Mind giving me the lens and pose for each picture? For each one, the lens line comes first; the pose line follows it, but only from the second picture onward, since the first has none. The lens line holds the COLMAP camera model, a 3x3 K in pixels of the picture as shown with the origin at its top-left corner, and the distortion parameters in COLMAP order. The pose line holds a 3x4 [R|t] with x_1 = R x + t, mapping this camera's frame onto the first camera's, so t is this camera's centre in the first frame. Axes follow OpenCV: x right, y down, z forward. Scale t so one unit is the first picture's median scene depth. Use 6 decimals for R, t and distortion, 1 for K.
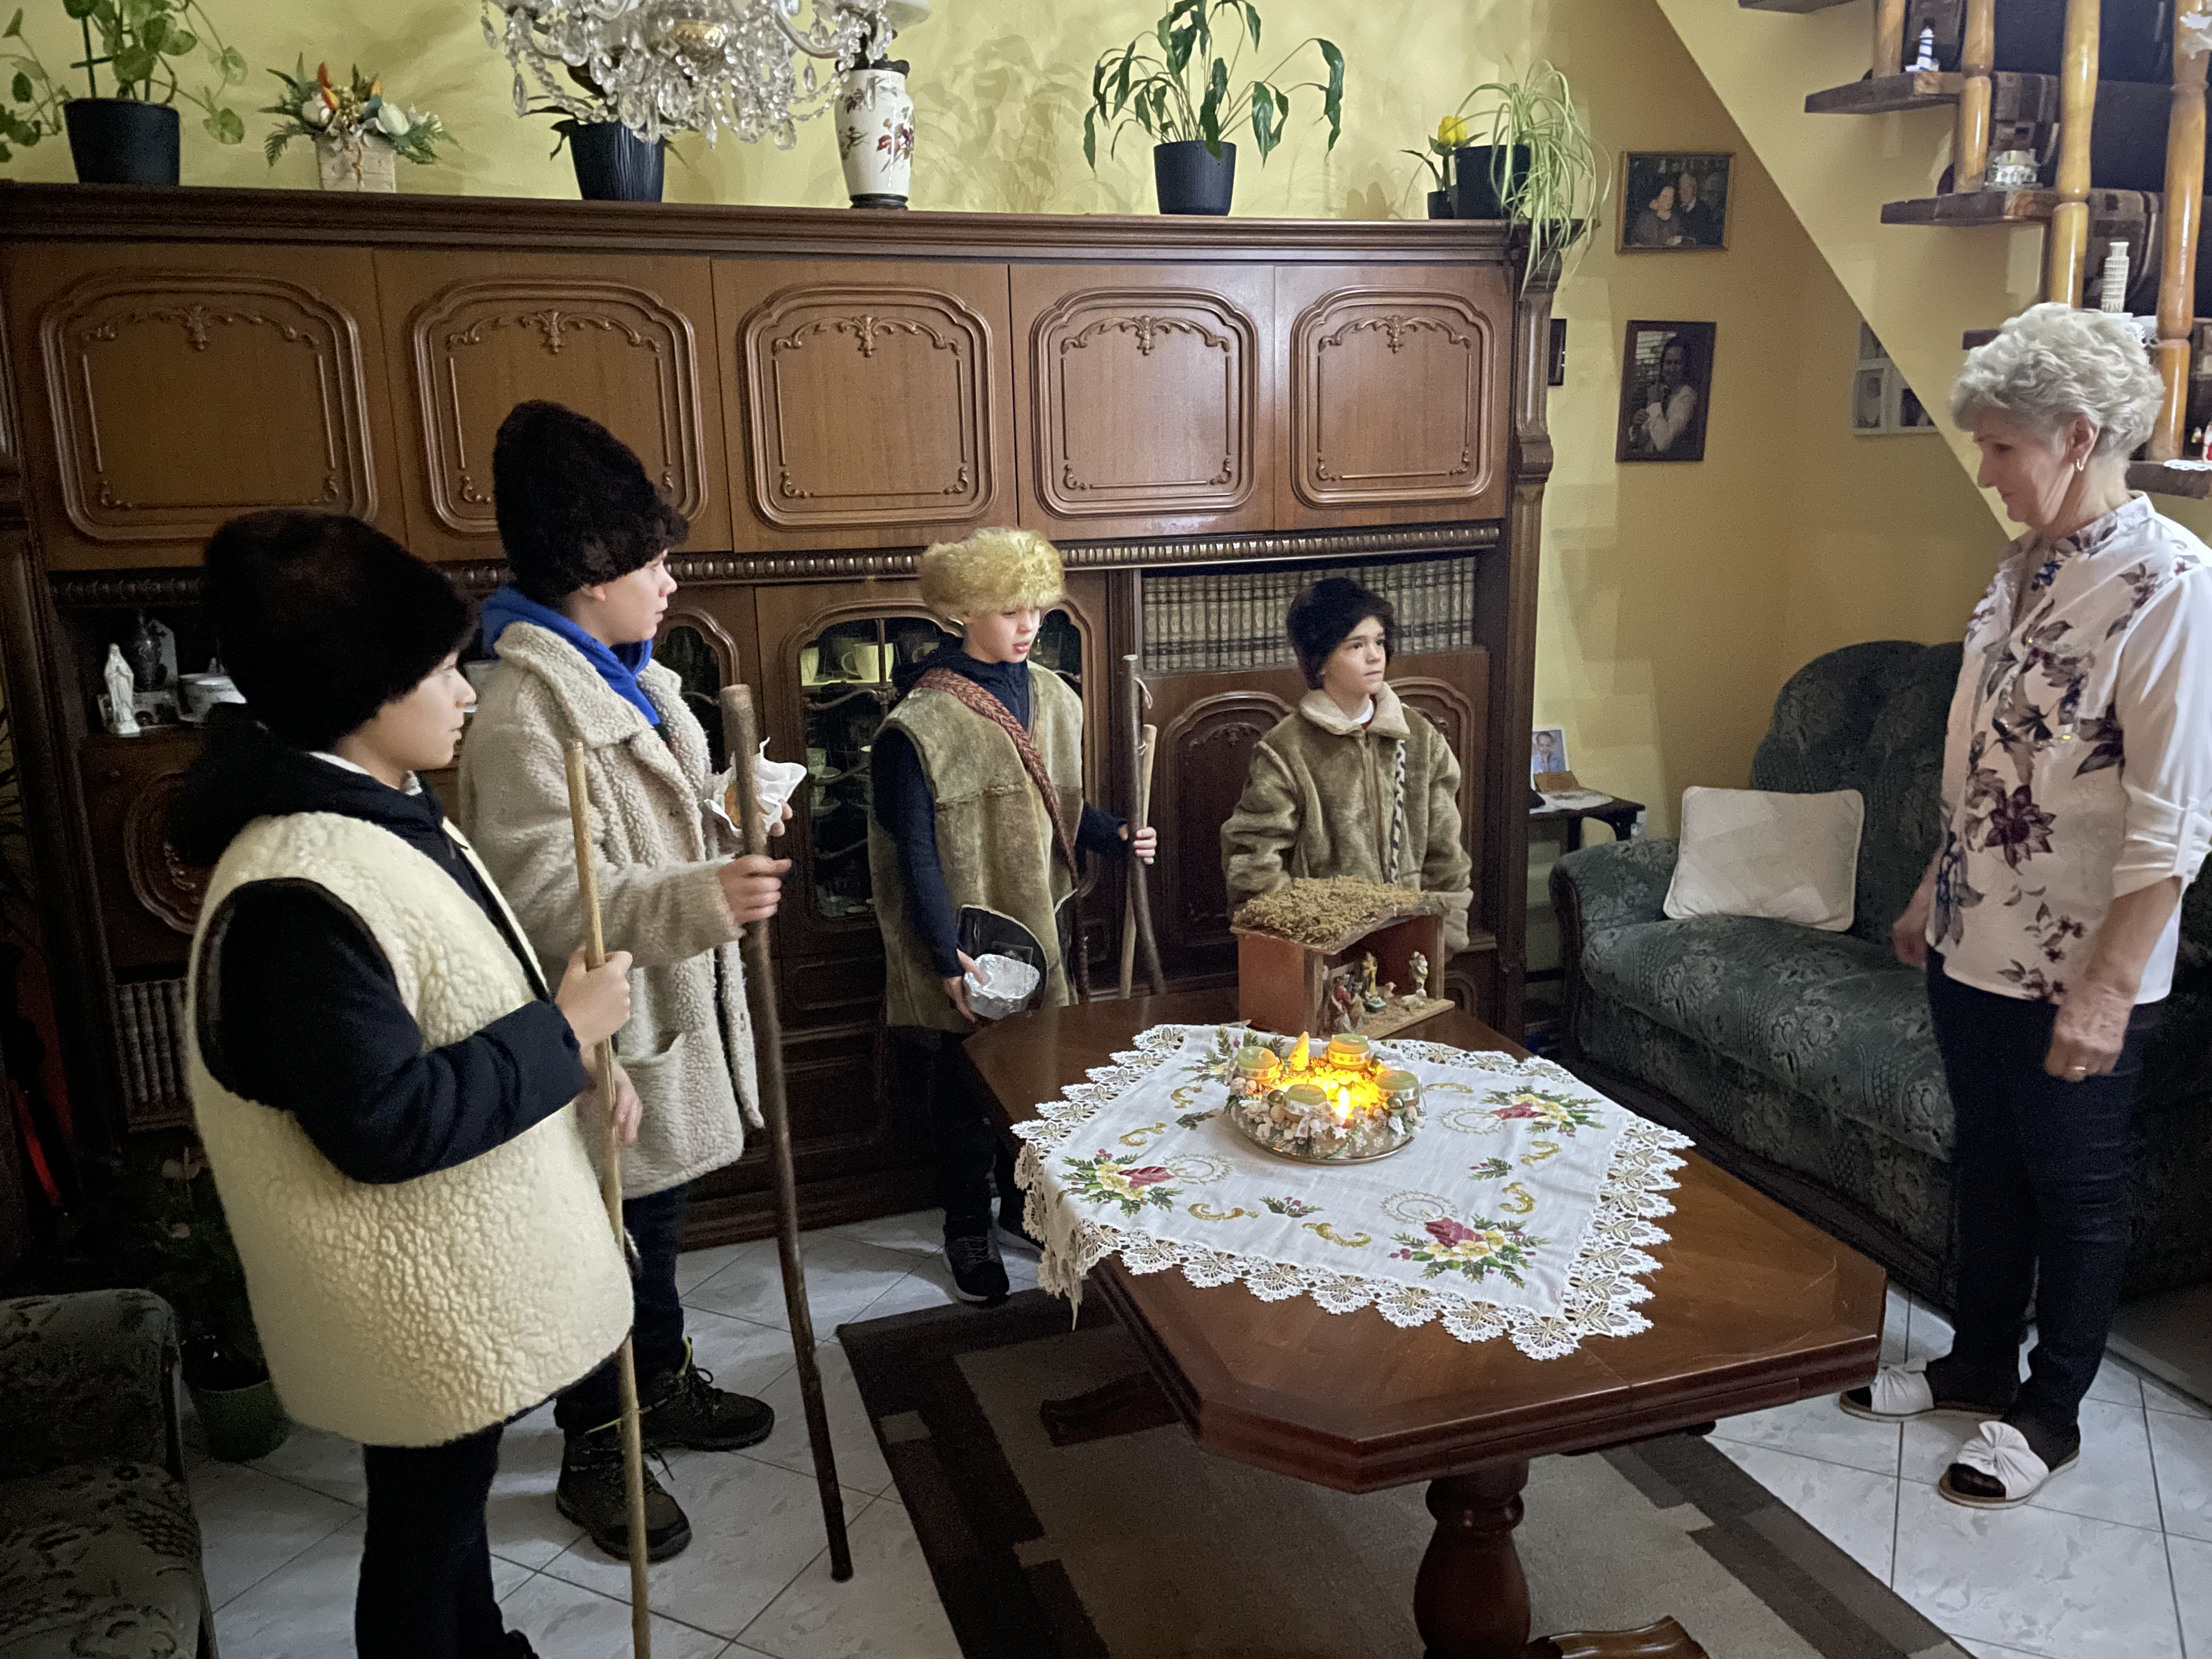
lens RADIAL K [[1774.0, 0, 1106.0], [0, 1774.0, 829.5], [0, 0, 1]] dist [0.065523, 0.001076]
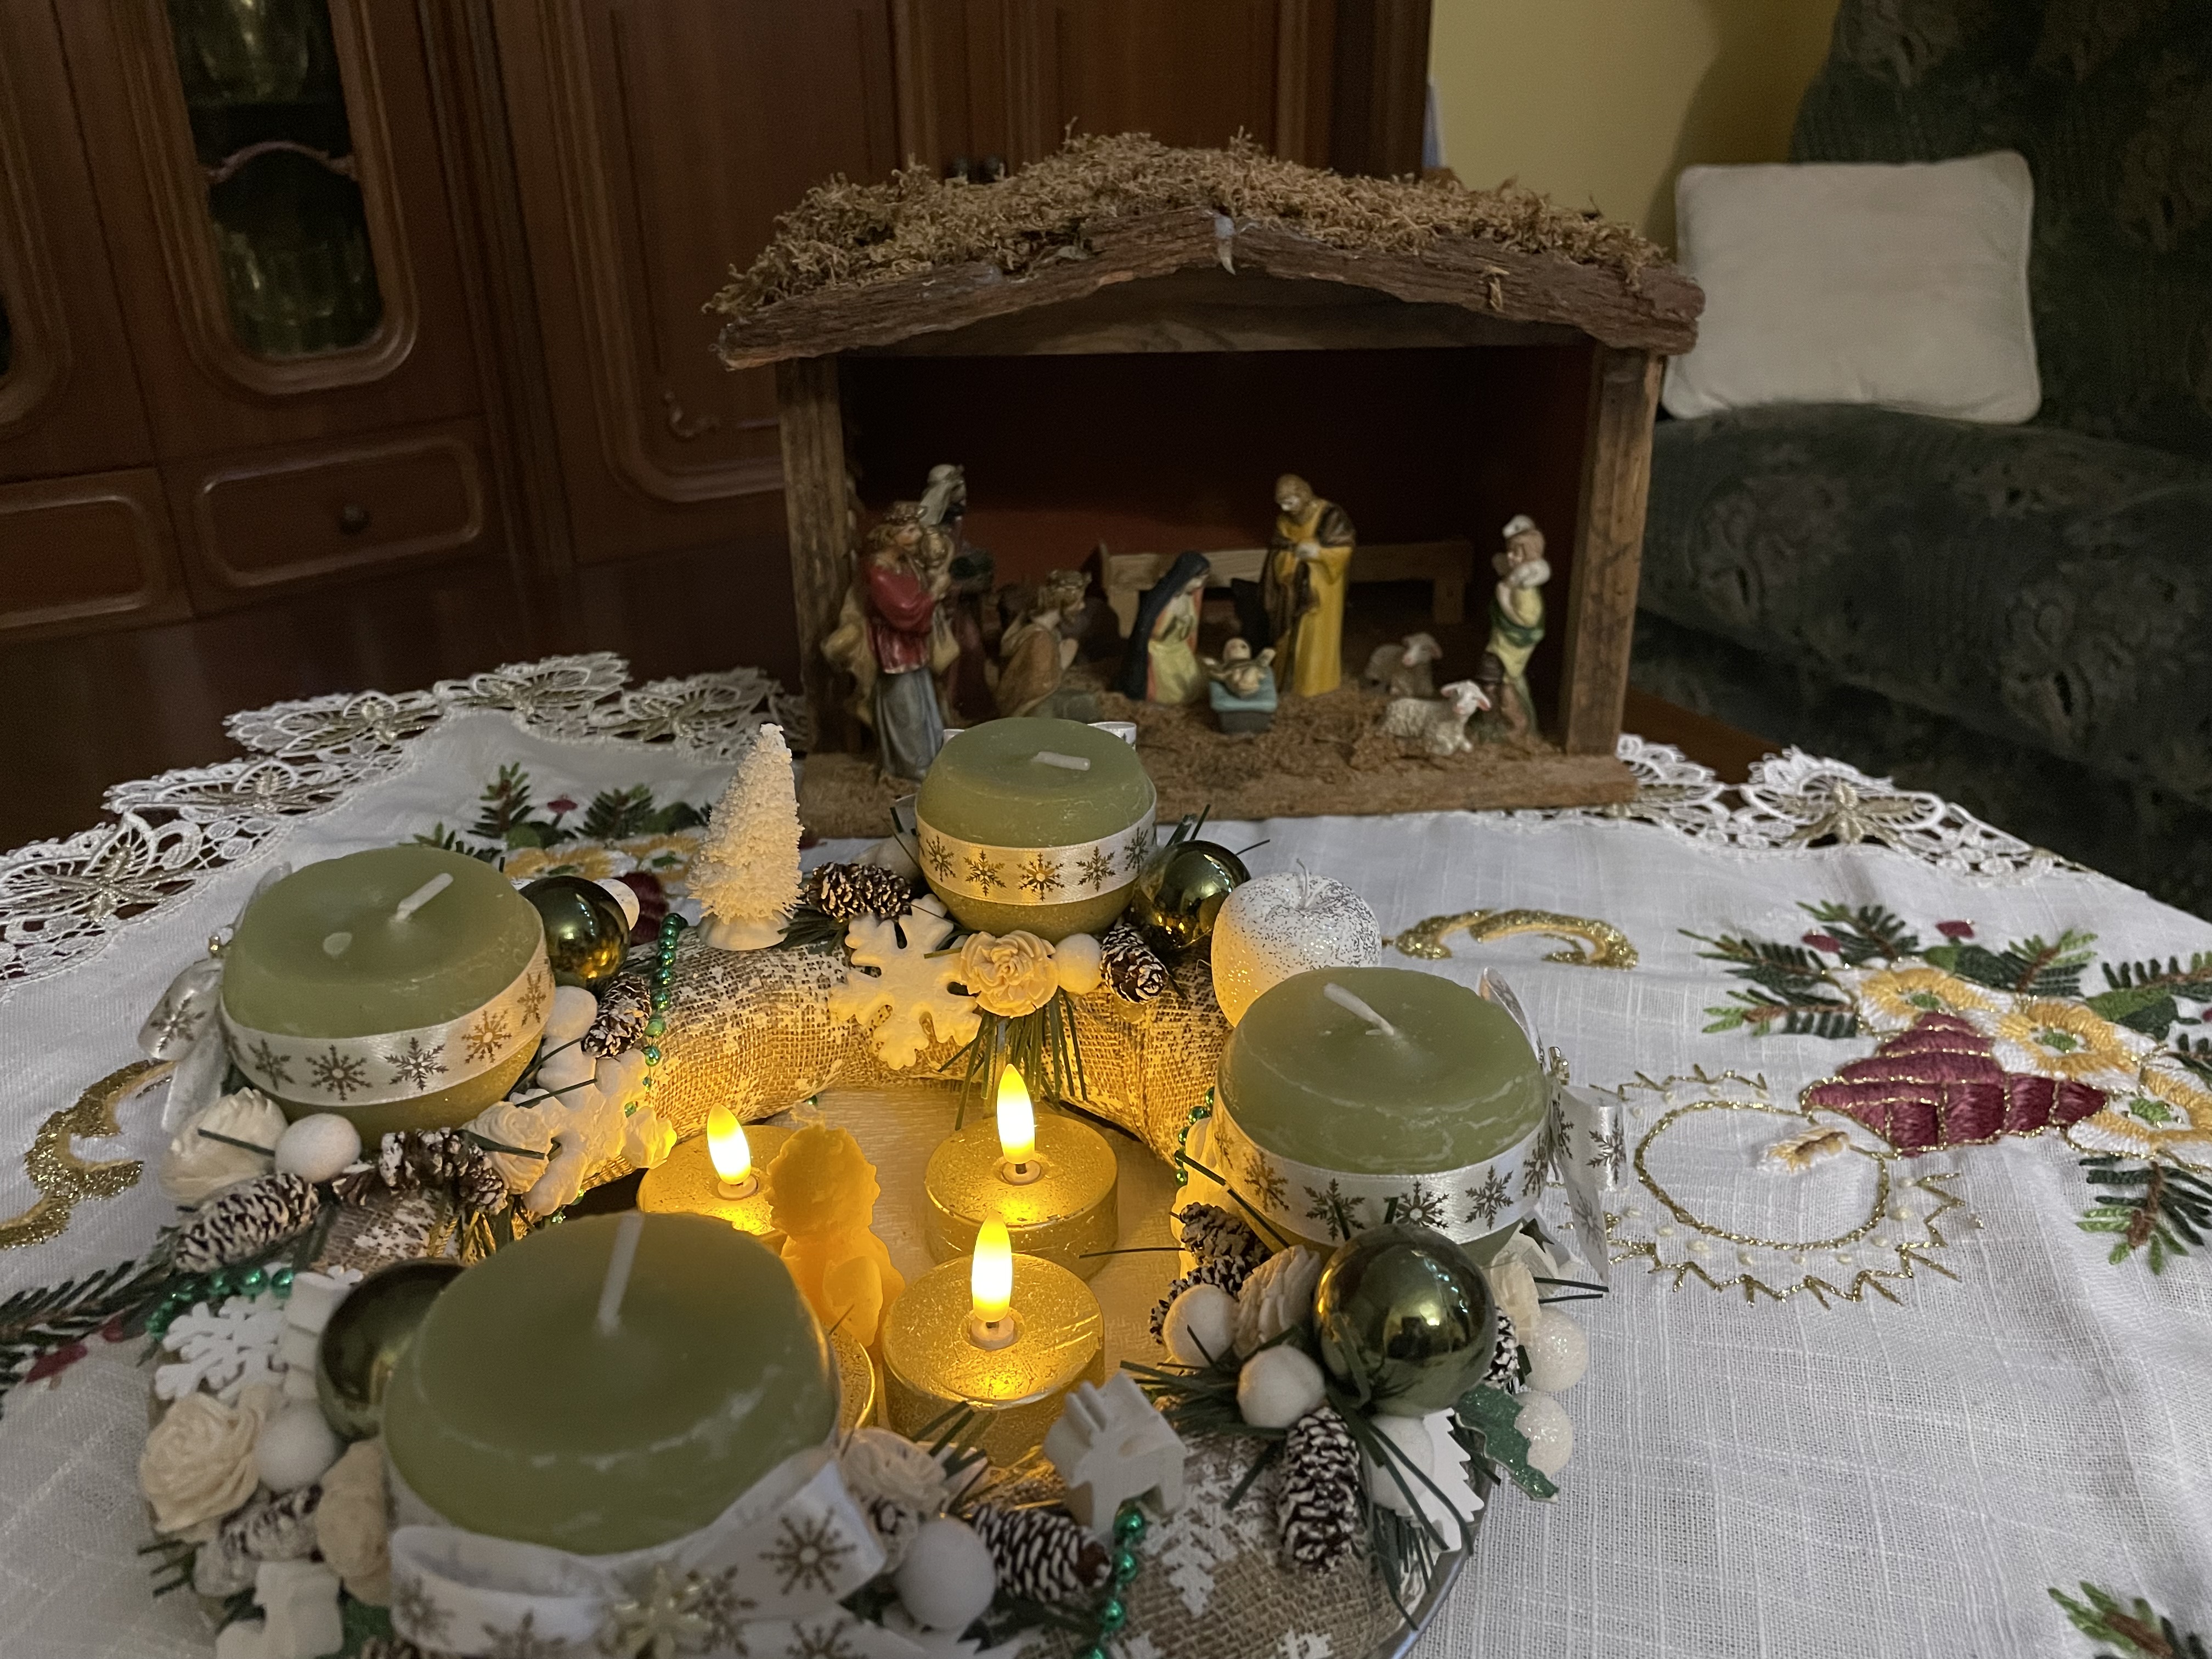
lens RADIAL K [[1774.0, 0, 1106.0], [0, 1774.0, 829.5], [0, 0, 1]] dist [0.065523, 0.001076]
pose [[0.986353, -0.061386, 0.152775, 0.111518], [0.029198, 0.978406, 0.204620, 0.086176], [-0.162037, -0.197367, 0.966846, 0.792783]]
